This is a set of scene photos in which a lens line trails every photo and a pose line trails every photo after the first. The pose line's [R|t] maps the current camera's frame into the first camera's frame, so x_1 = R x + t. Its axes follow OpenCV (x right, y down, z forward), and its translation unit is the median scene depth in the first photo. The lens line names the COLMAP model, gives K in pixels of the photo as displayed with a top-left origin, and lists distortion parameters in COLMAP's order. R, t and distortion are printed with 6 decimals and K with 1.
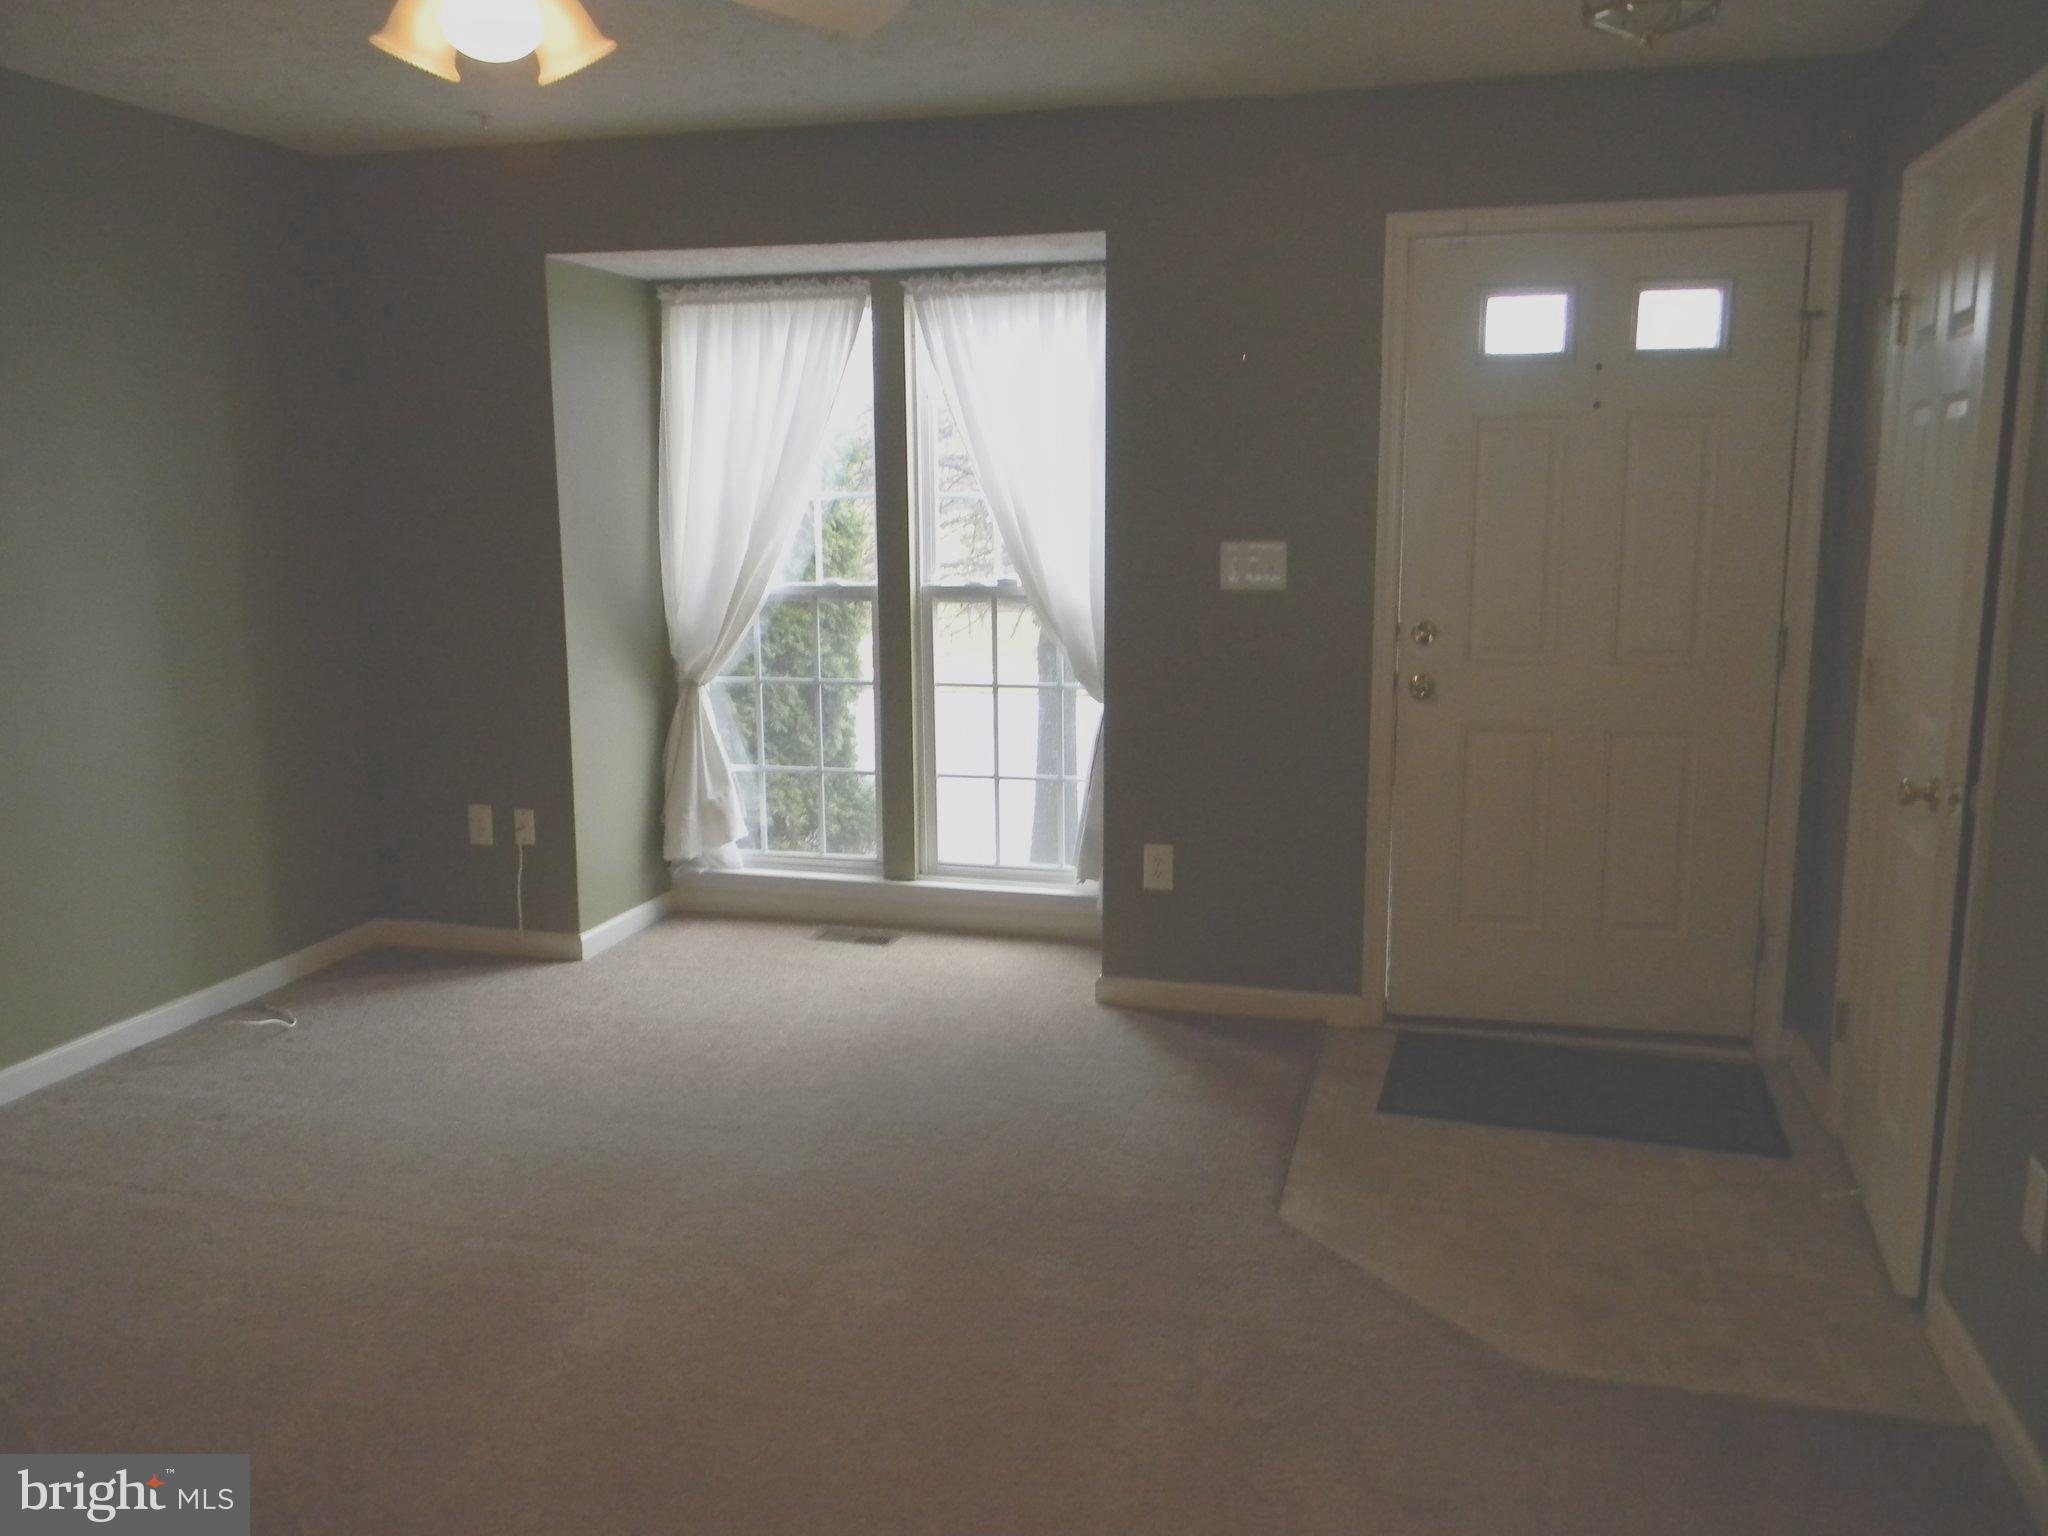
lens RADIAL K [[1657.6, 0, 1024.0], [0, 1657.6, 768.0], [0, 0, 1]] dist [0.014339, -0.005275]
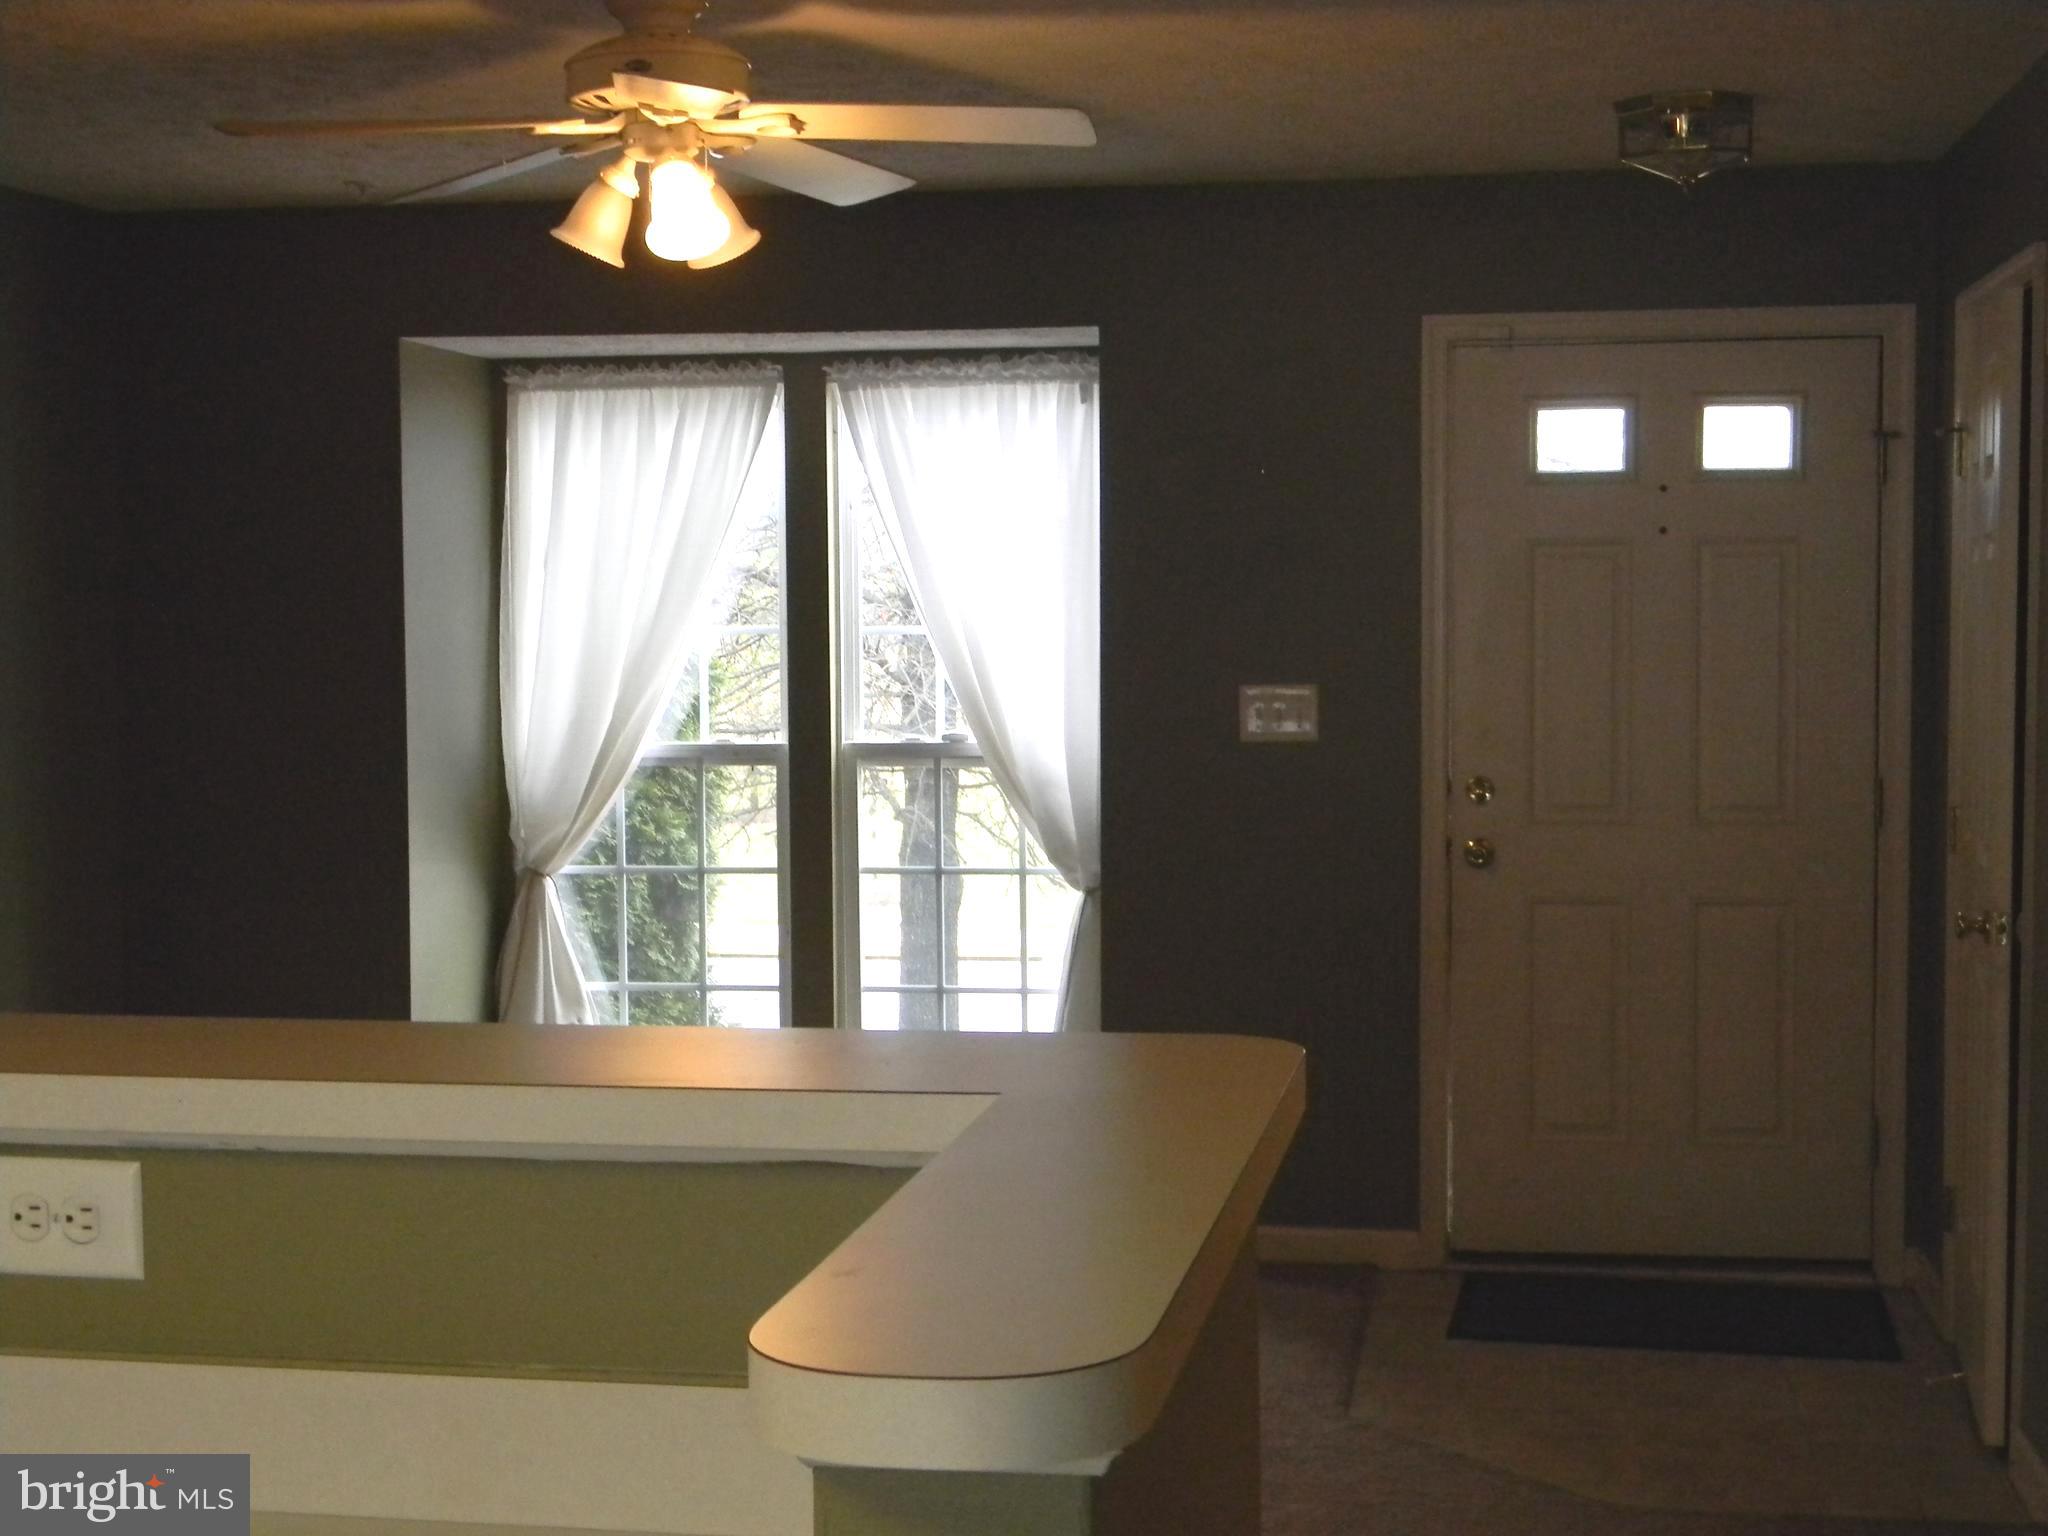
lens RADIAL K [[3273.2, 0, 1024.0], [0, 3273.2, 768.0], [0, 0, 1]] dist [0.013012, 0.021183]
pose [[0.994038, -0.005185, 0.108915, -0.153860], [0.017849, 0.993132, -0.115629, 0.085911], [-0.107567, 0.116883, 0.987303, -0.561034]]
